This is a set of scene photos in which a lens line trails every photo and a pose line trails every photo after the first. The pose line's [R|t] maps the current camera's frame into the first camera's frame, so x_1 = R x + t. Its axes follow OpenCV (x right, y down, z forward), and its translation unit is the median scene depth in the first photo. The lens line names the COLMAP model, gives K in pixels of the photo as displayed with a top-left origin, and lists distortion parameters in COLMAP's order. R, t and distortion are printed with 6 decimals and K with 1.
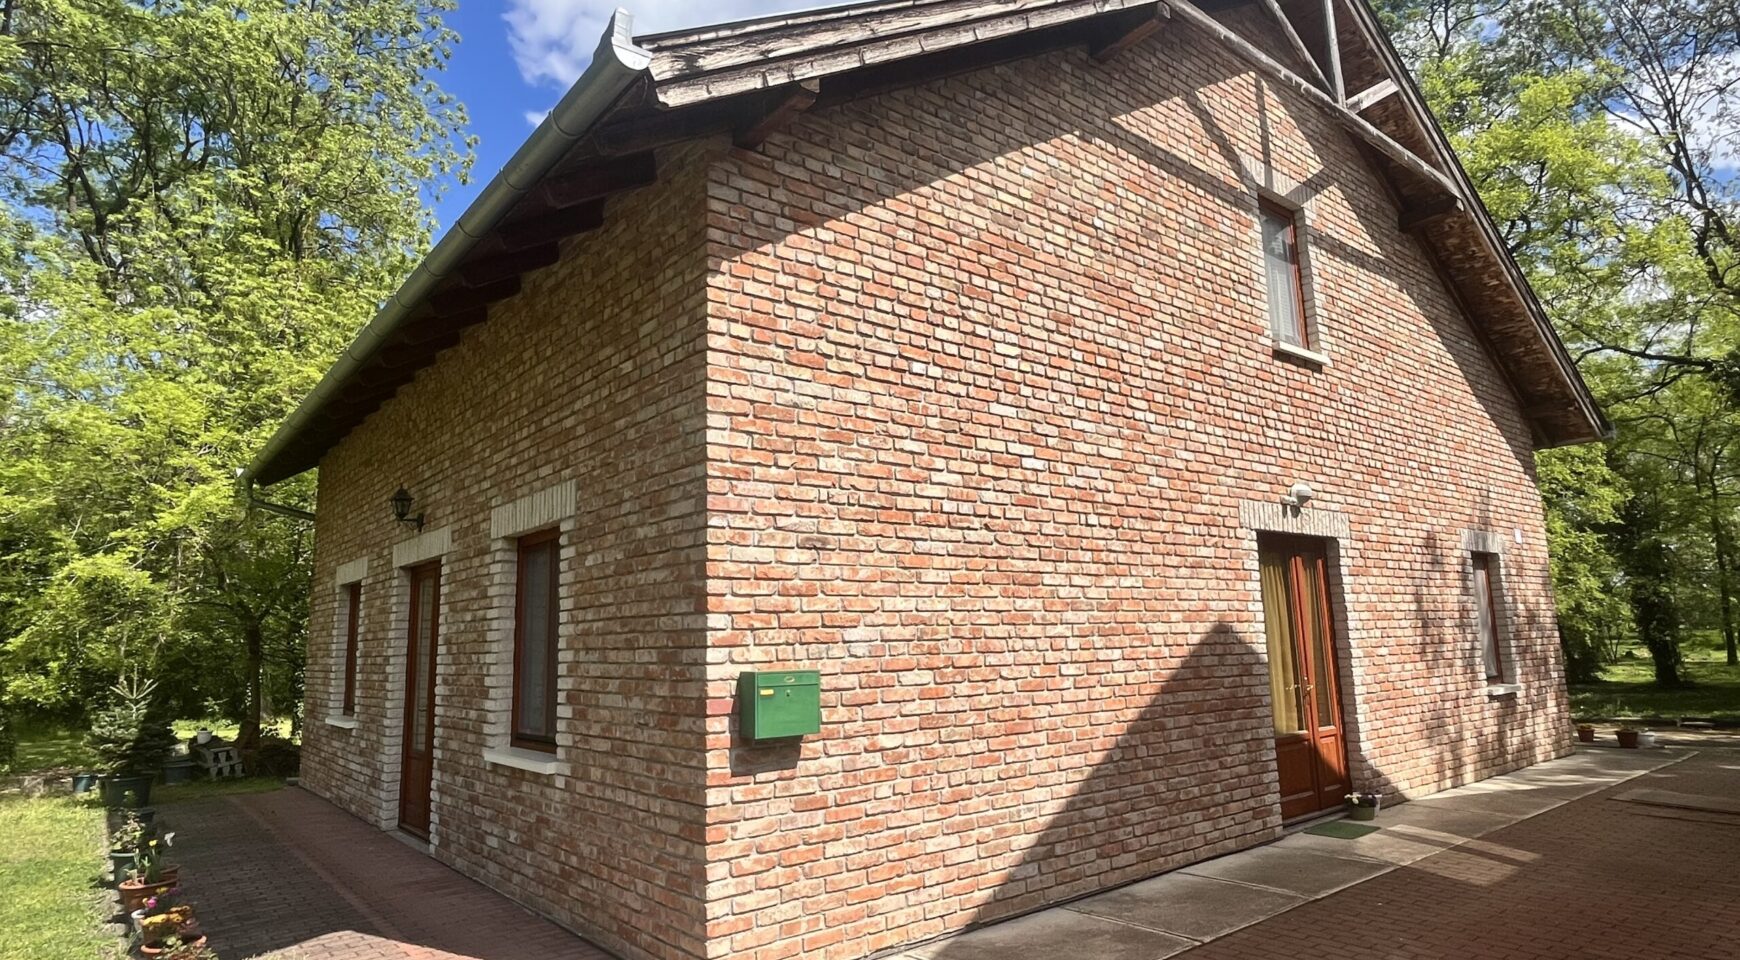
lens RADIAL K [[963.3, 0, 870.0], [0, 963.3, 480.0], [0, 0, 1]] dist [0.000527, 0.000514]
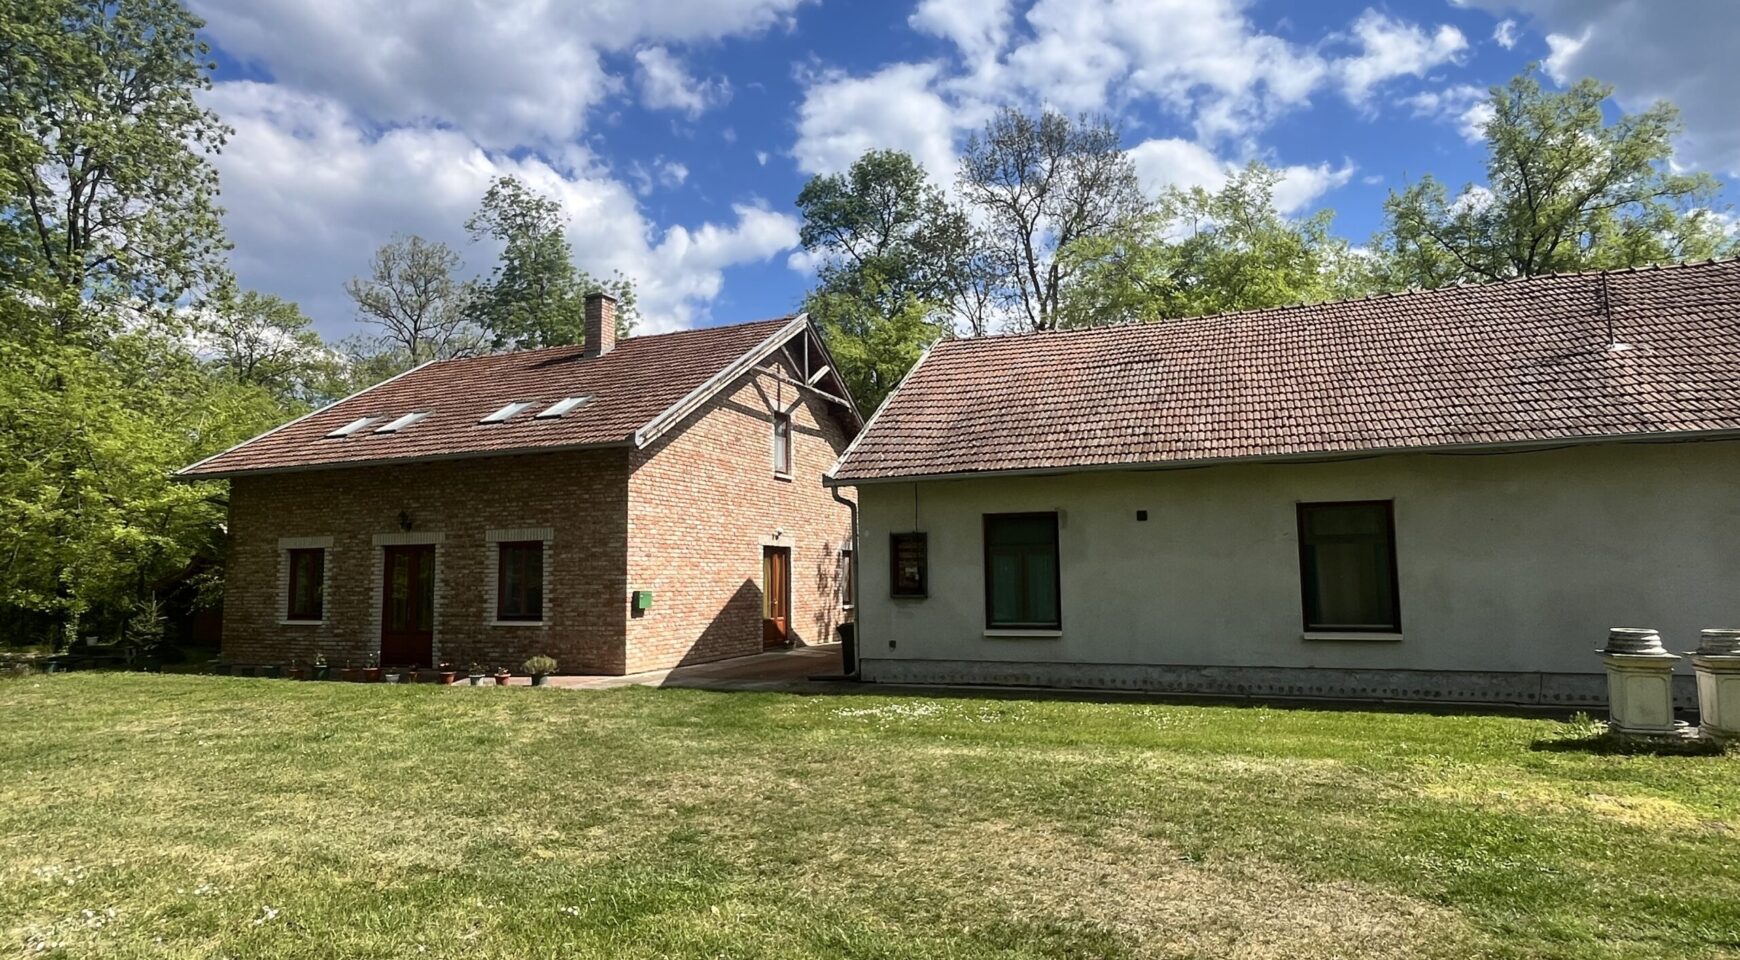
lens RADIAL K [[963.3, 0, 870.0], [0, 963.3, 480.0], [0, 0, 1]] dist [0.000527, 0.000514]
pose [[0.871660, 0.065265, 0.485745, -0.676814], [-0.091159, 0.995389, 0.029842, -0.241596], [-0.481558, -0.070292, 0.873591, -1.526923]]
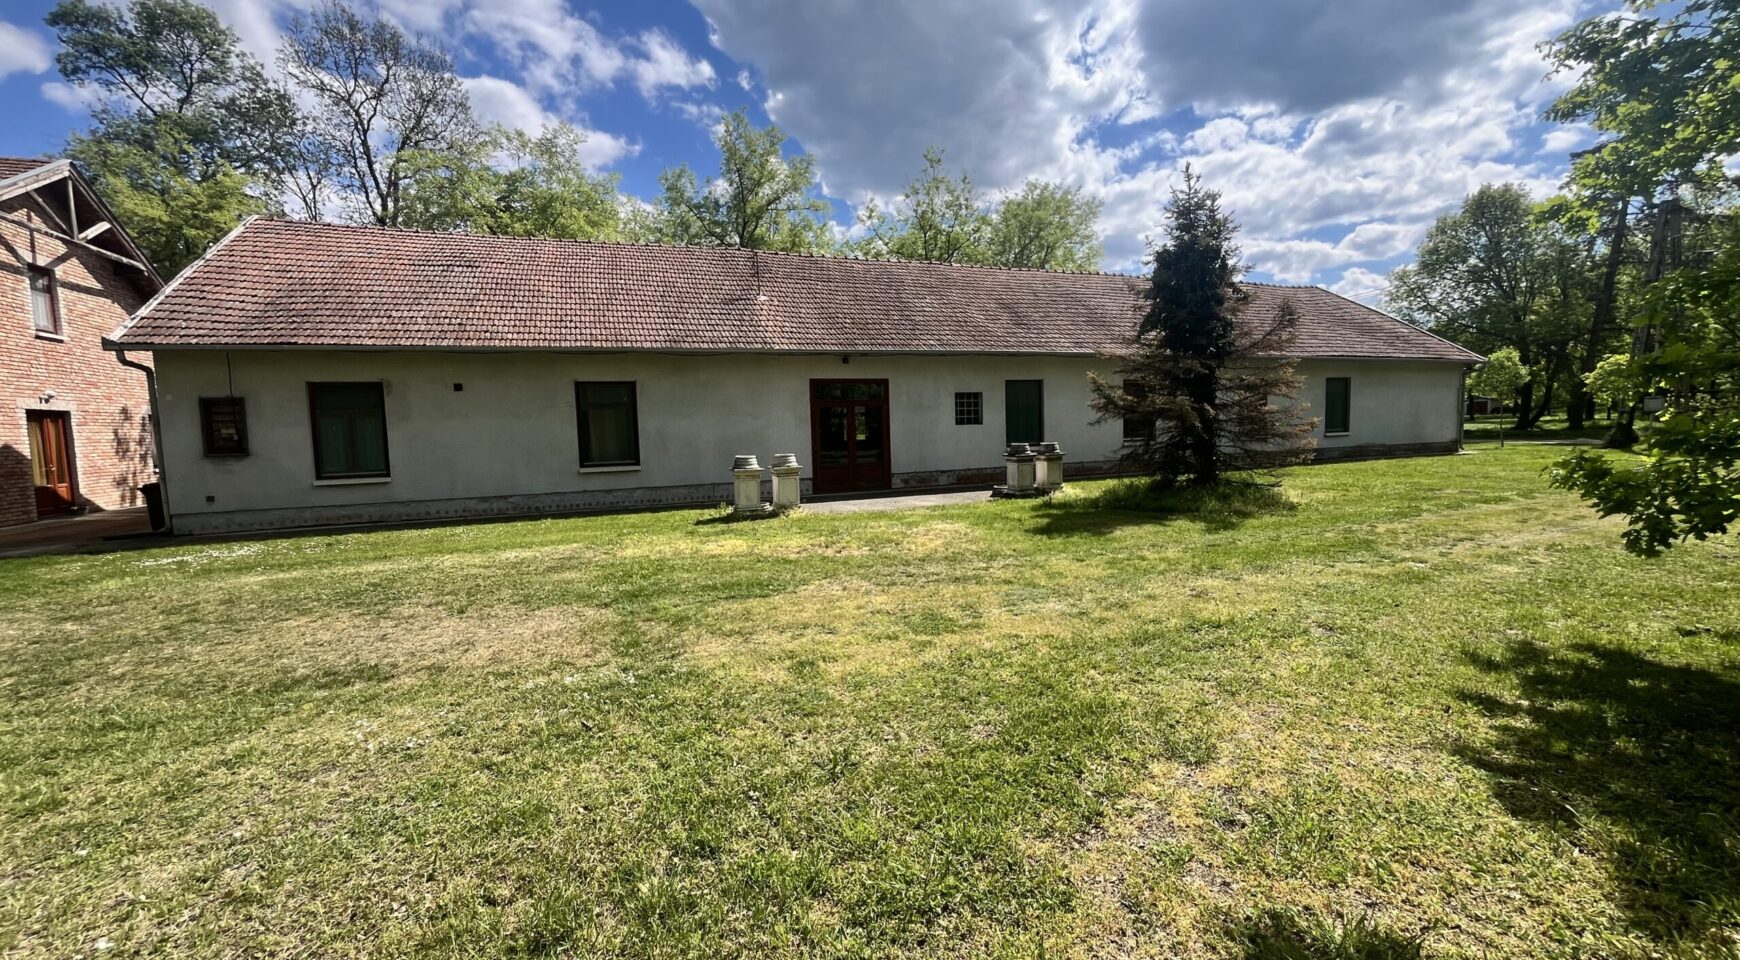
lens RADIAL K [[700.6, 0, 866.6], [0, 700.6, 479.5], [0, 0, 1]] dist [-0.001433, -0.001145]
pose [[0.298866, -0.056419, 0.952626, -0.711197], [-0.135641, 0.985604, 0.100927, -0.254436], [-0.944606, -0.159378, 0.286911, -1.684986]]
